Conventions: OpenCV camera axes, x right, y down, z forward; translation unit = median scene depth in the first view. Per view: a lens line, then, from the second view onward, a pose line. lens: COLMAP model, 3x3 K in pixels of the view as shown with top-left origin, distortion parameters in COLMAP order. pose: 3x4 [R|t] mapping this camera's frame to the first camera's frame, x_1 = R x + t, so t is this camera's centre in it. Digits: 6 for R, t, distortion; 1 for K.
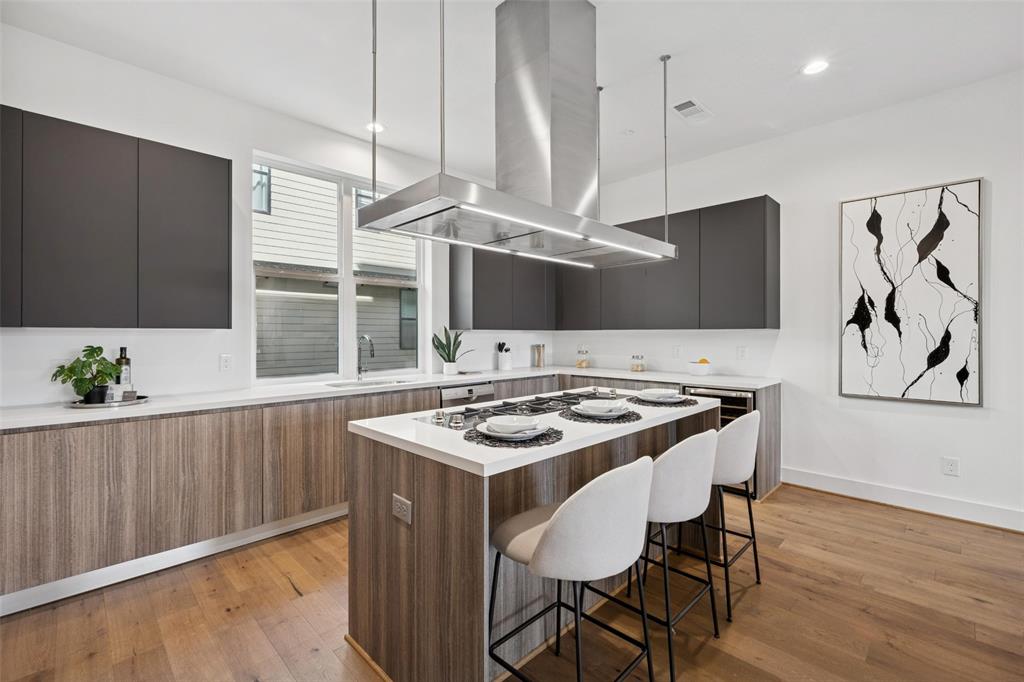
lens RADIAL K [[443.1, 0, 509.5], [0, 443.1, 335.0], [0, 0, 1]] dist [0.000788, 0.000056]
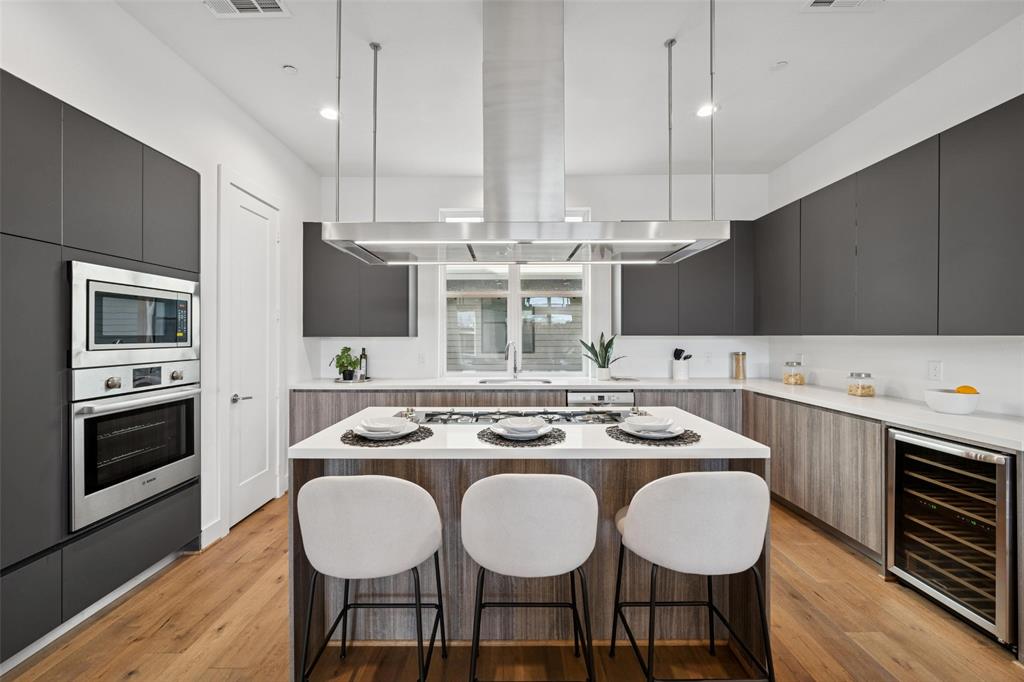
lens RADIAL K [[408.1, 0, 512.0], [0, 408.1, 341.0], [0, 0, 1]] dist [-0.000007, -0.000035]
pose [[0.704719, 0.009420, -0.709424, 0.443817], [-0.000726, 0.999921, 0.012557, -0.013513], [0.709487, -0.008335, 0.704670, 0.214618]]
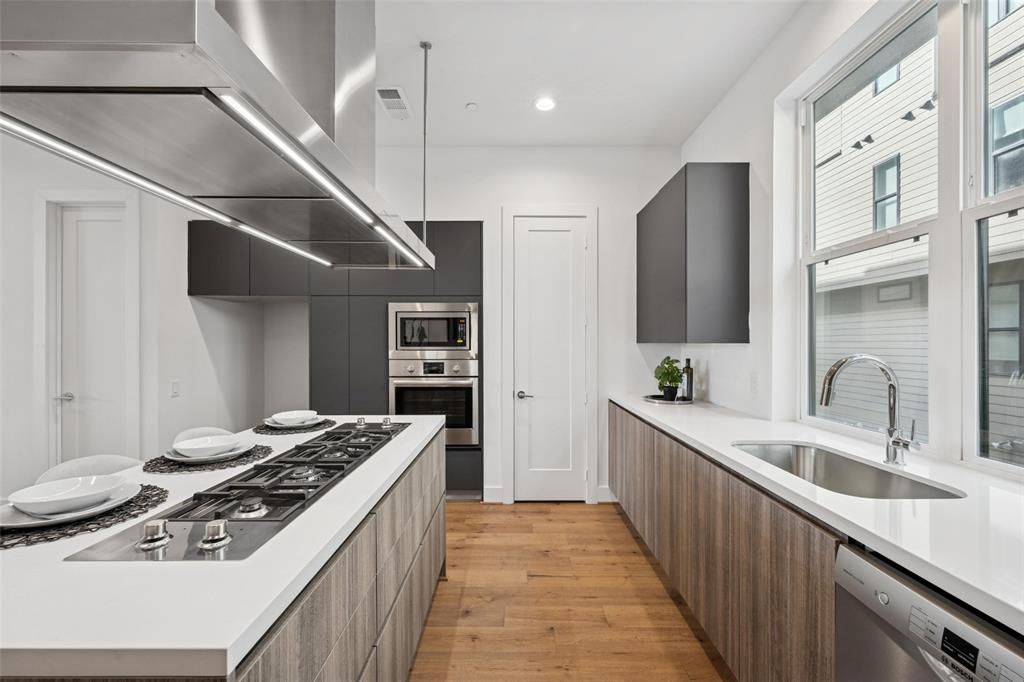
lens RADIAL K [[408.1, 0, 512.0], [0, 408.1, 341.0], [0, 0, 1]] dist [-0.000007, -0.000035]
pose [[-0.709314, 0.000700, -0.704892, 0.191089], [0.000535, 1.000000, 0.000454, -0.015894], [0.704893, -0.000055, -0.709314, 1.025728]]
